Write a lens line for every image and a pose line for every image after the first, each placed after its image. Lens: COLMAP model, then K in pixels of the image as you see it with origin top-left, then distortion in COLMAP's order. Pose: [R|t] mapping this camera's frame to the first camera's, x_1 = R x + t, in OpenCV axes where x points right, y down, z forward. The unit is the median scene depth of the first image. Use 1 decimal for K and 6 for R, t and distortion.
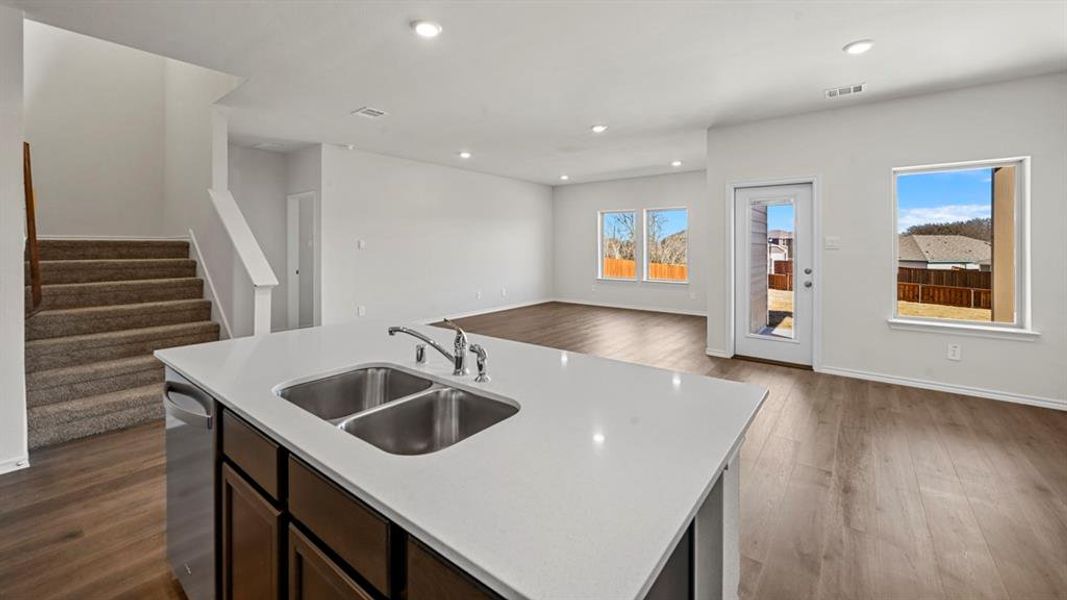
lens RADIAL K [[418.2, 0, 537.4], [0, 418.2, 257.5], [0, 0, 1]] dist [0.000305, 0.000058]
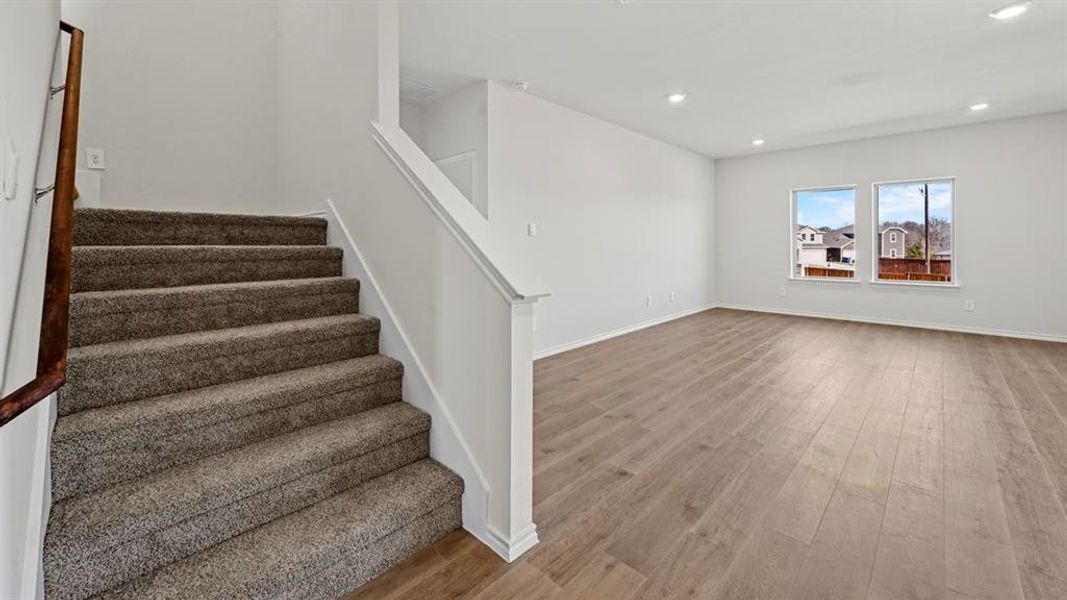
lens RADIAL K [[418.2, 0, 540.0], [0, 418.2, 257.5], [0, 0, 1]] dist [0.000305, 0.000058]
pose [[0.994798, -0.000197, -0.101864, -0.337859], [0.000767, 0.999984, 0.005557, 0.012173], [0.101862, -0.005606, 0.994783, 0.307480]]
